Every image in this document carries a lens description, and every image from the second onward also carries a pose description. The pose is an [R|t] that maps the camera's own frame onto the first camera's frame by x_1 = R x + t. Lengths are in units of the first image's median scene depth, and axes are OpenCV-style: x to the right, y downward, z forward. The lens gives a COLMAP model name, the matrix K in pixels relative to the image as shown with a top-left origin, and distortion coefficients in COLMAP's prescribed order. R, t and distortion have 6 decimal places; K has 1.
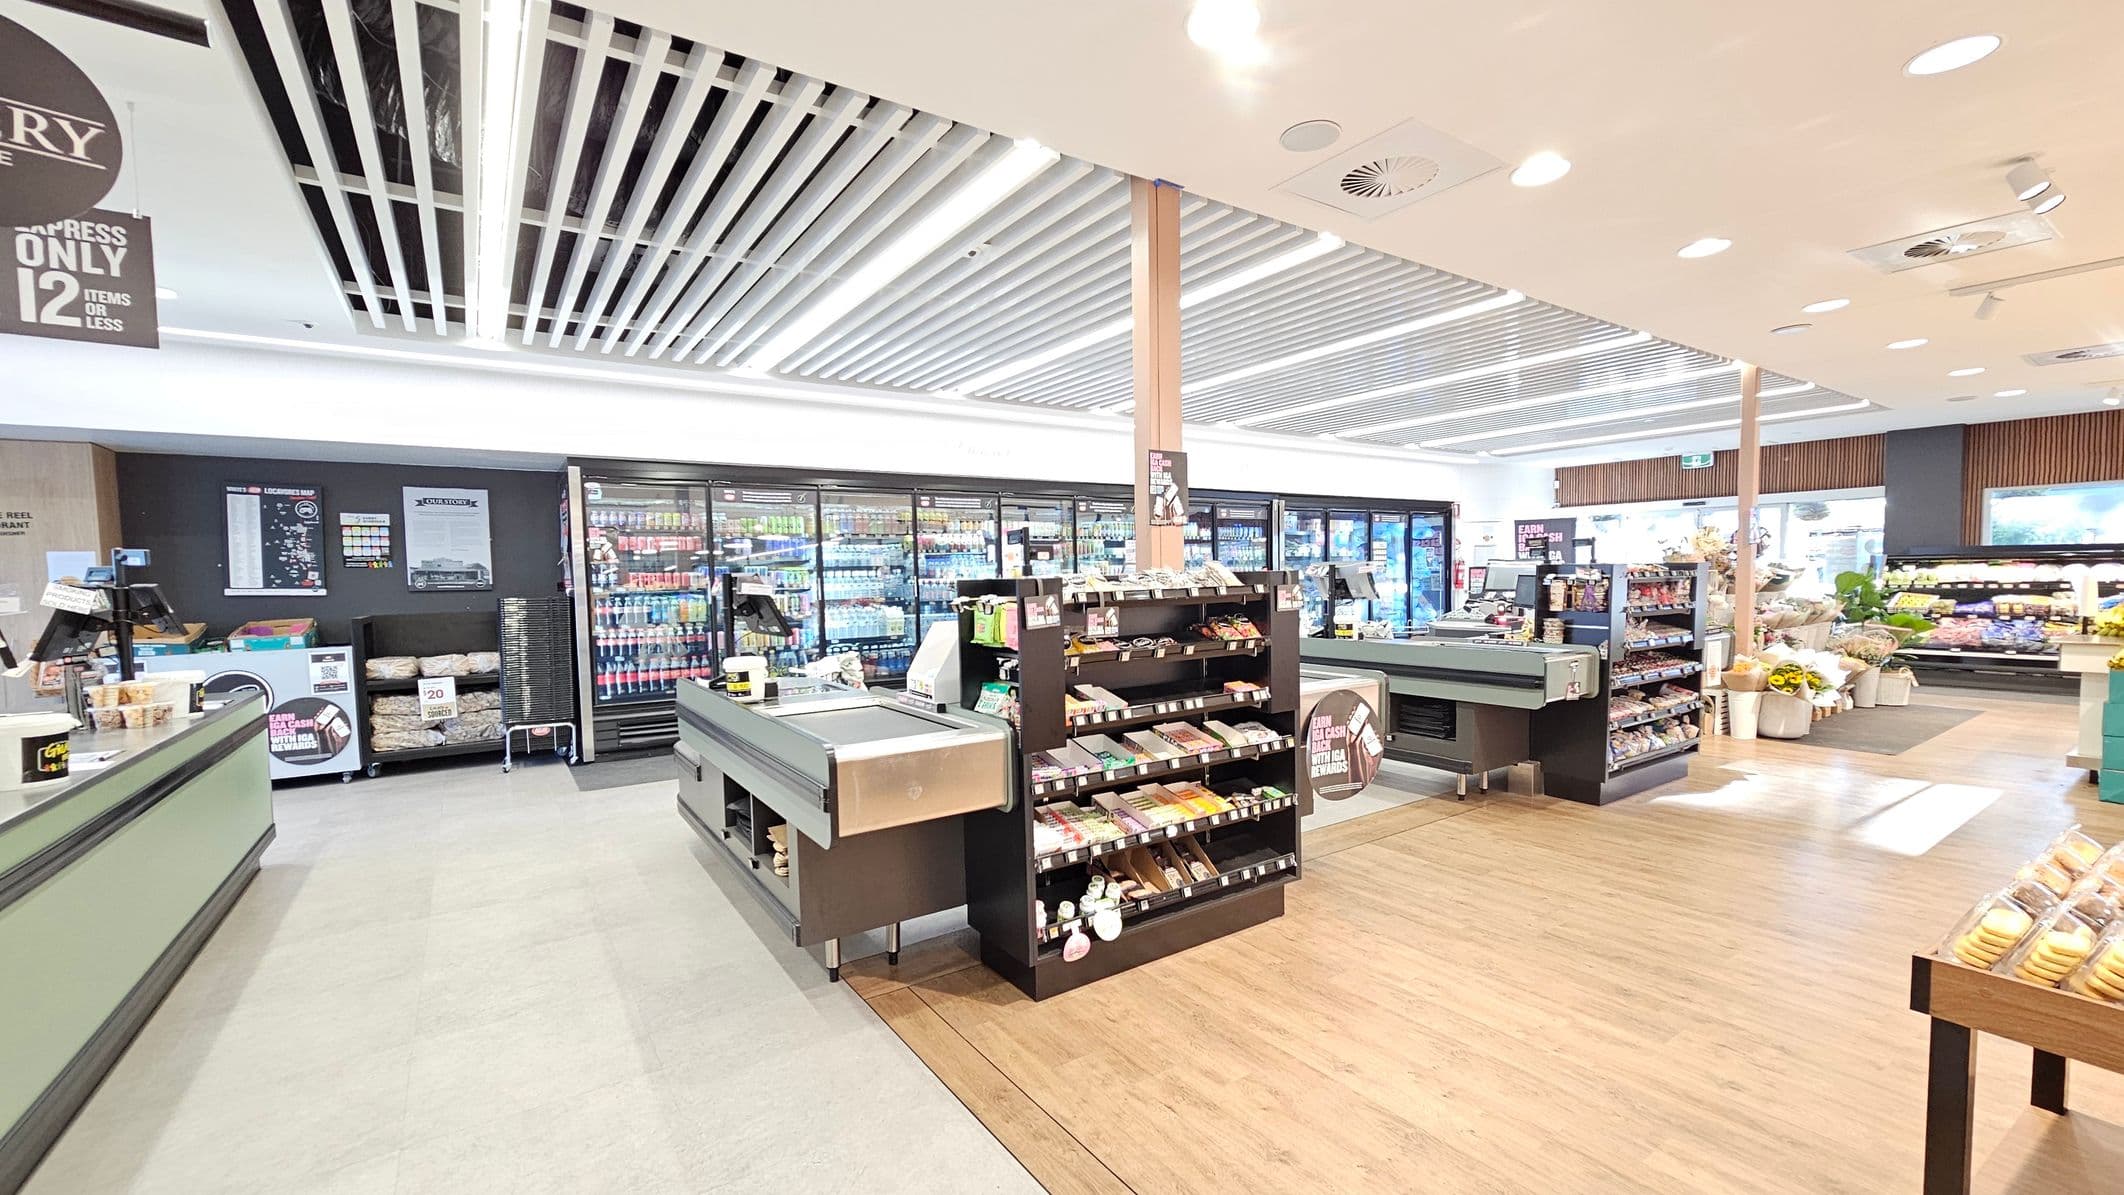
lens RADIAL K [[871.7, 0, 1051.2], [0, 871.7, 619.3], [0, 0, 1]] dist [0.000122, -0.000182]
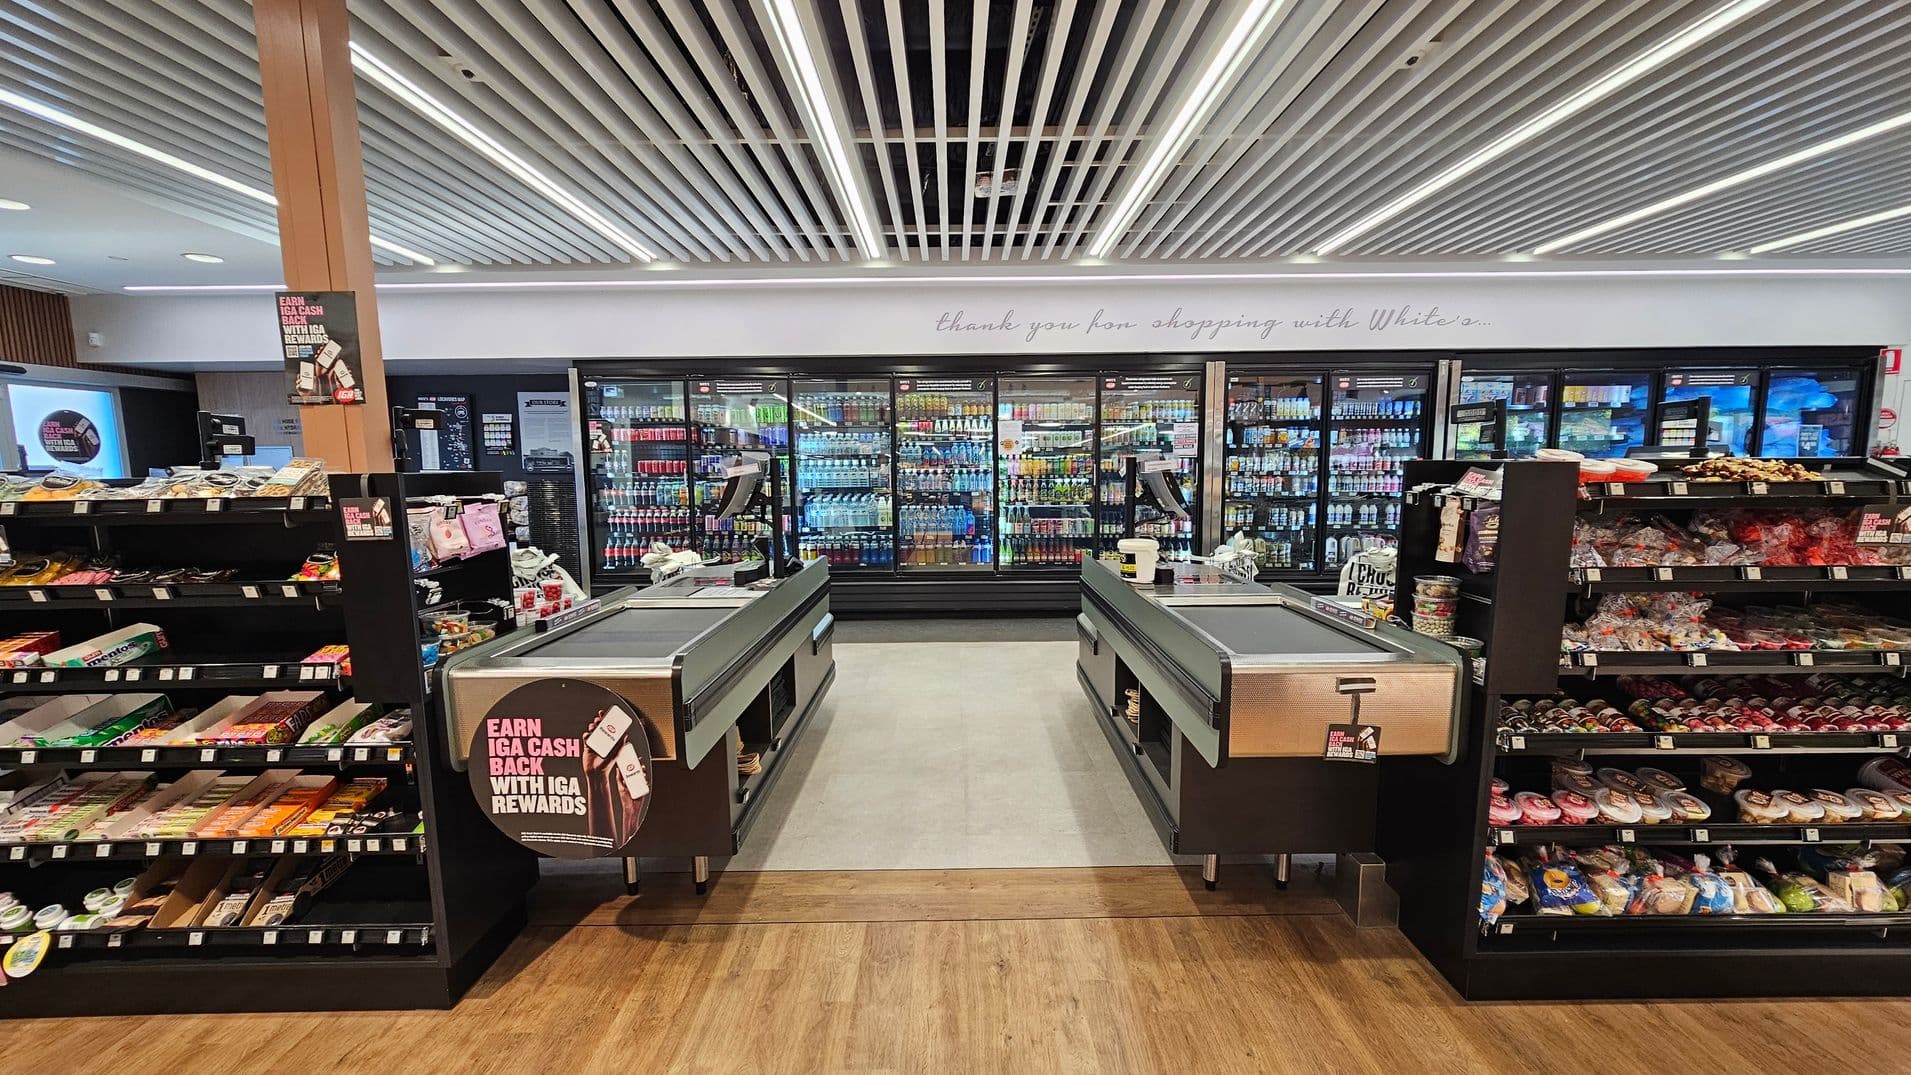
lens RADIAL K [[784.3, 0, 954.1], [0, 784.3, 556.0], [0, 0, 1]] dist [0.000122, -0.000182]
pose [[0.829445, 0.075195, -0.553503, 0.469184], [-0.035192, 0.995964, 0.082568, -0.030083], [0.557478, -0.049007, 0.828744, 0.400536]]
